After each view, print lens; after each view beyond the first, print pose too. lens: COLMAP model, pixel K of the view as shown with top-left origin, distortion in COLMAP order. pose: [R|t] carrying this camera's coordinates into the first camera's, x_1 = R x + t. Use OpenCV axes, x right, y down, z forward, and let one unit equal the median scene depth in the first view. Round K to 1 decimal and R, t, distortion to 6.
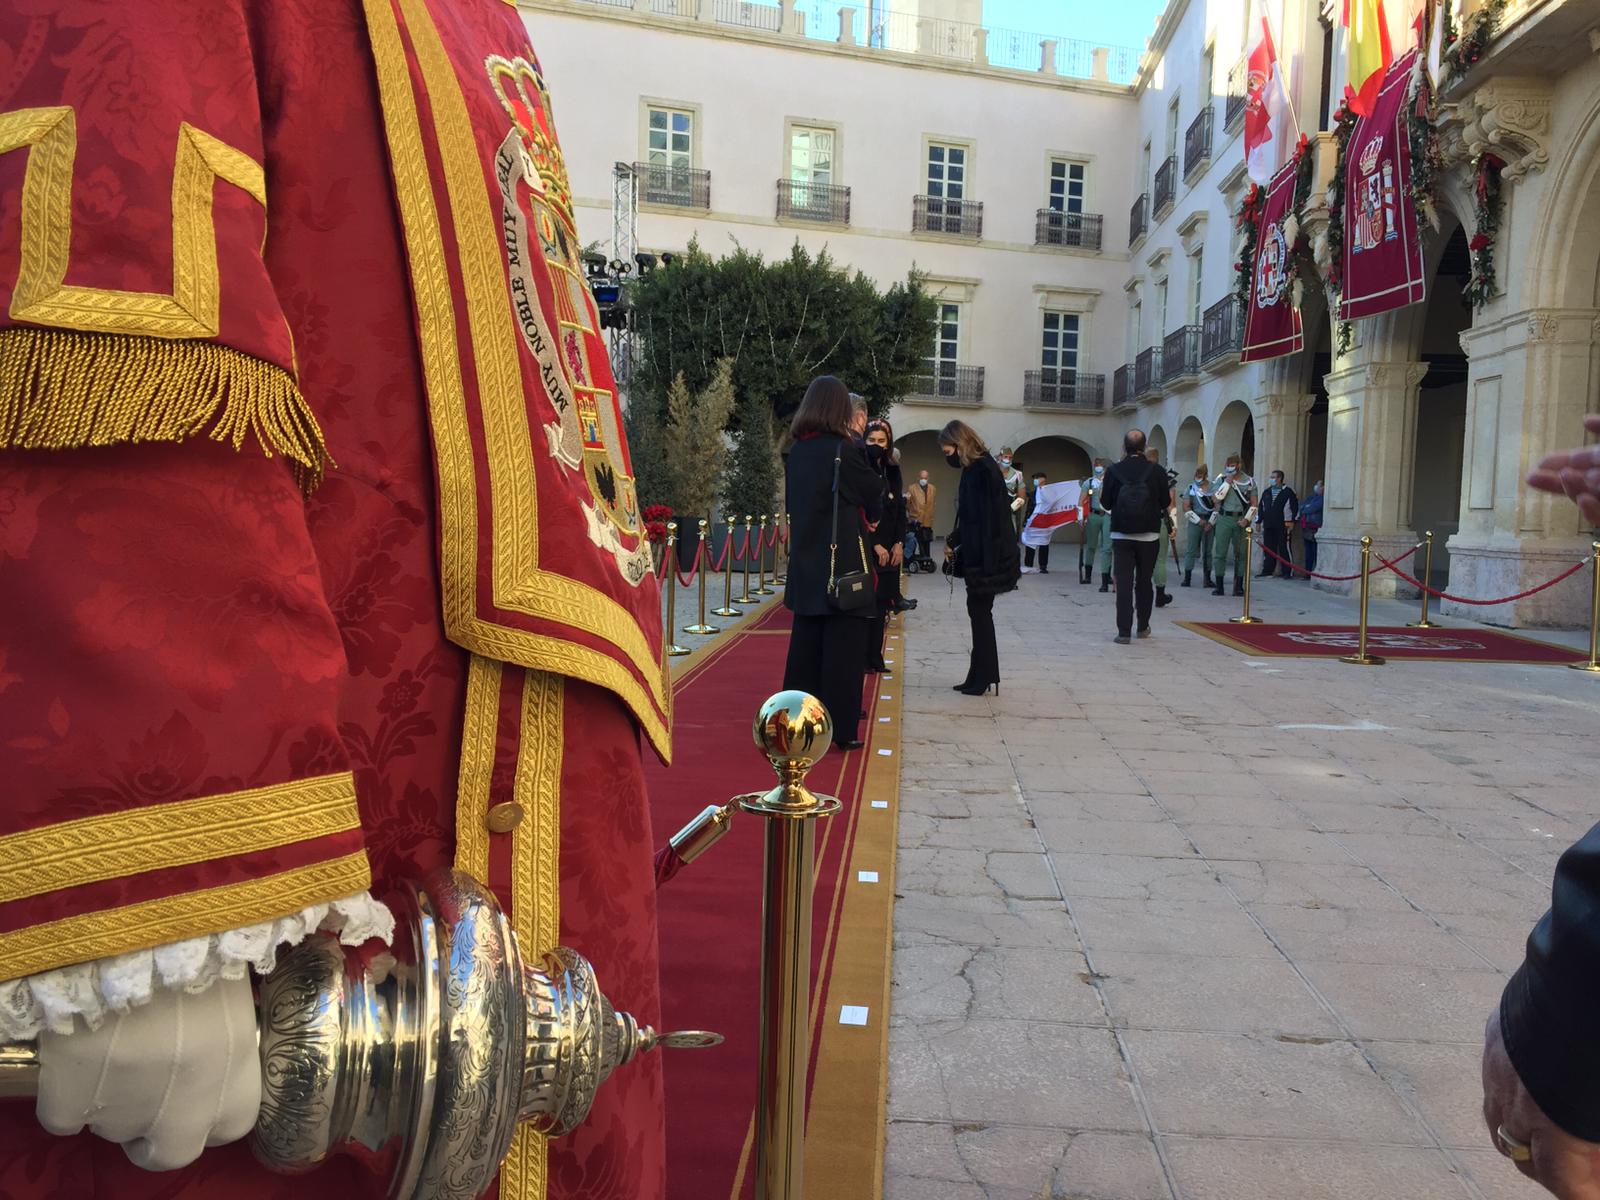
lens RADIAL K [[1209.9, 0, 786.9], [0, 1209.9, 604.0], [0, 0, 1]] dist [0.011677, 0.004449]
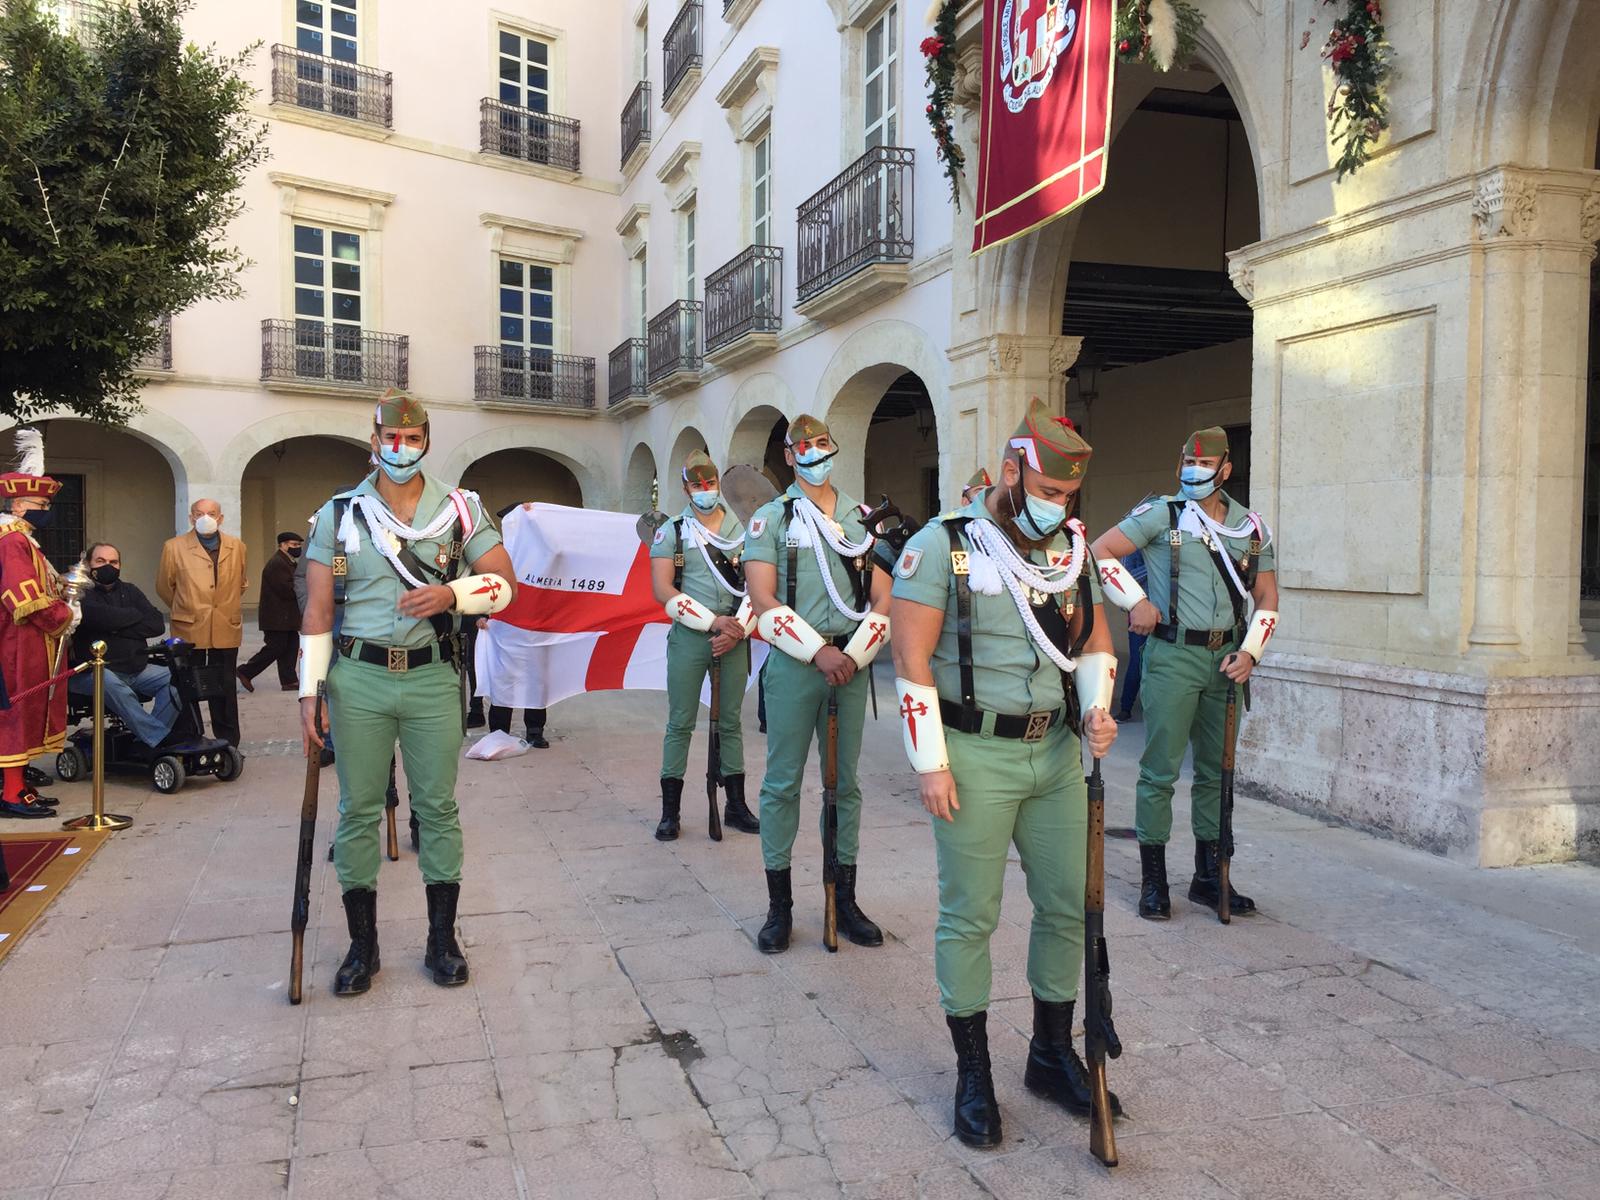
lens RADIAL K [[1209.9, 0, 786.9], [0, 1209.9, 604.0], [0, 0, 1]] dist [0.011677, 0.004449]
pose [[0.905852, -0.041050, 0.421601, 0.070348], [0.052085, 0.998535, -0.014684, -0.037727], [-0.420380, 0.035260, 0.906663, 0.353148]]
